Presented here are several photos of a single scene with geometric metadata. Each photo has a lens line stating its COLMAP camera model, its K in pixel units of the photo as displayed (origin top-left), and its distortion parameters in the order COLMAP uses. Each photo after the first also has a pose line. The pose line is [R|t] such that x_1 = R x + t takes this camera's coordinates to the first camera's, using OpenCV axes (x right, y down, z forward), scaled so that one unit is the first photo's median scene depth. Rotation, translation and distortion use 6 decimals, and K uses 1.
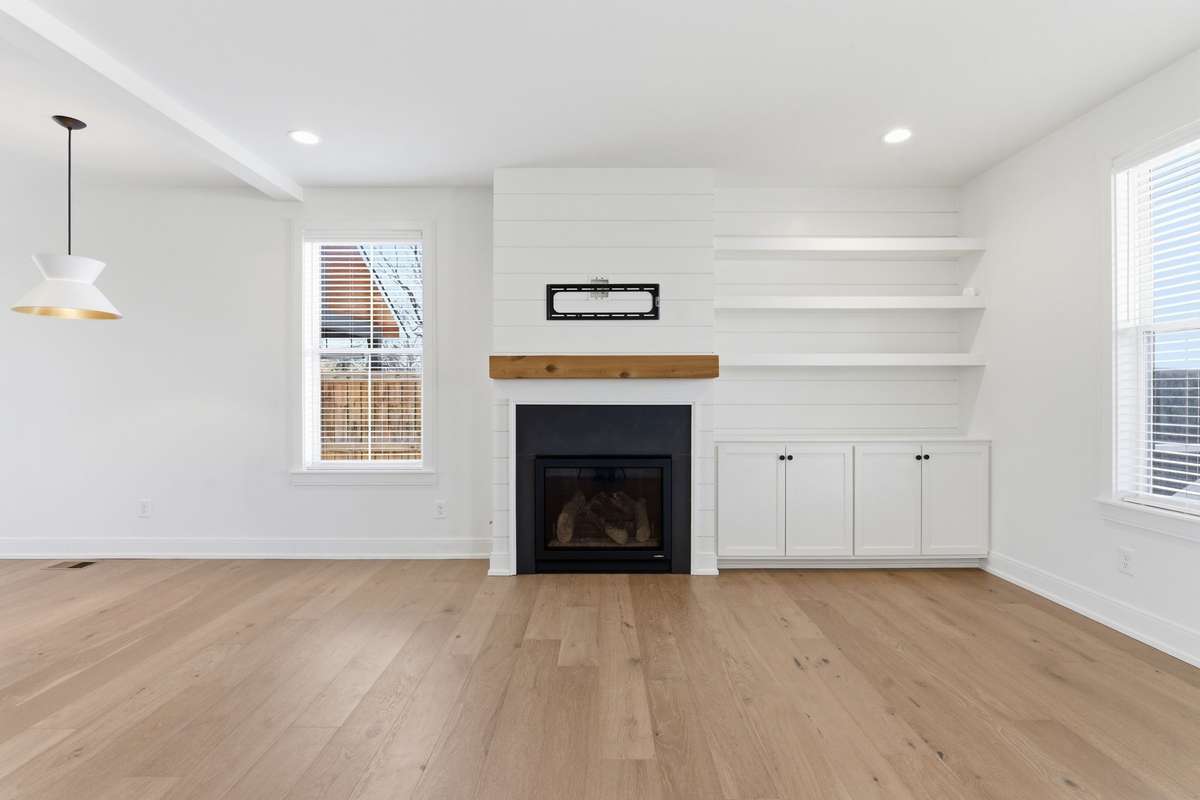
lens RADIAL K [[553.5, 0, 602.2], [0, 553.5, 394.2], [0, 0, 1]] dist [-0.005915, 0.000964]
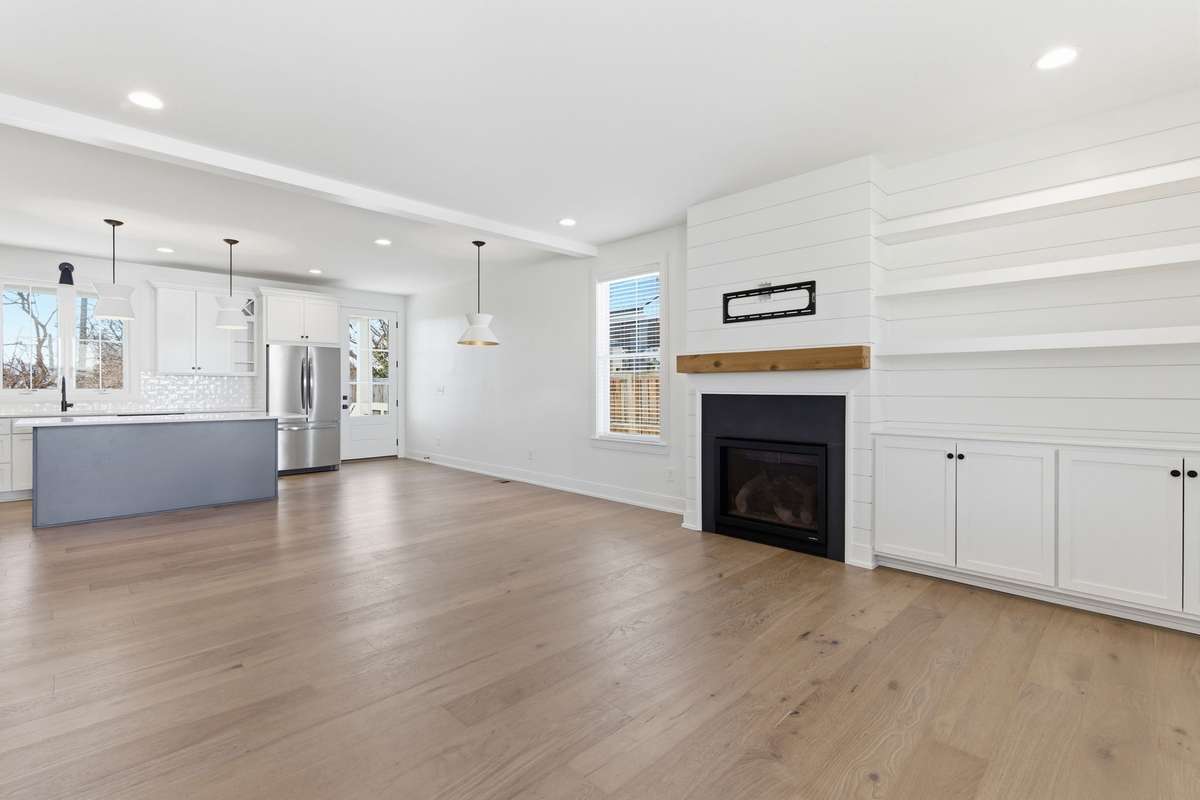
lens RADIAL K [[553.5, 0, 616.6], [0, 553.5, 390.2], [0, 0, 1]] dist [-0.005915, 0.000964]
pose [[0.705764, 0.002706, -0.708442, 0.583634], [-0.000070, 0.999993, 0.003749, 0.005591], [0.708447, -0.002596, 0.705759, -0.009622]]
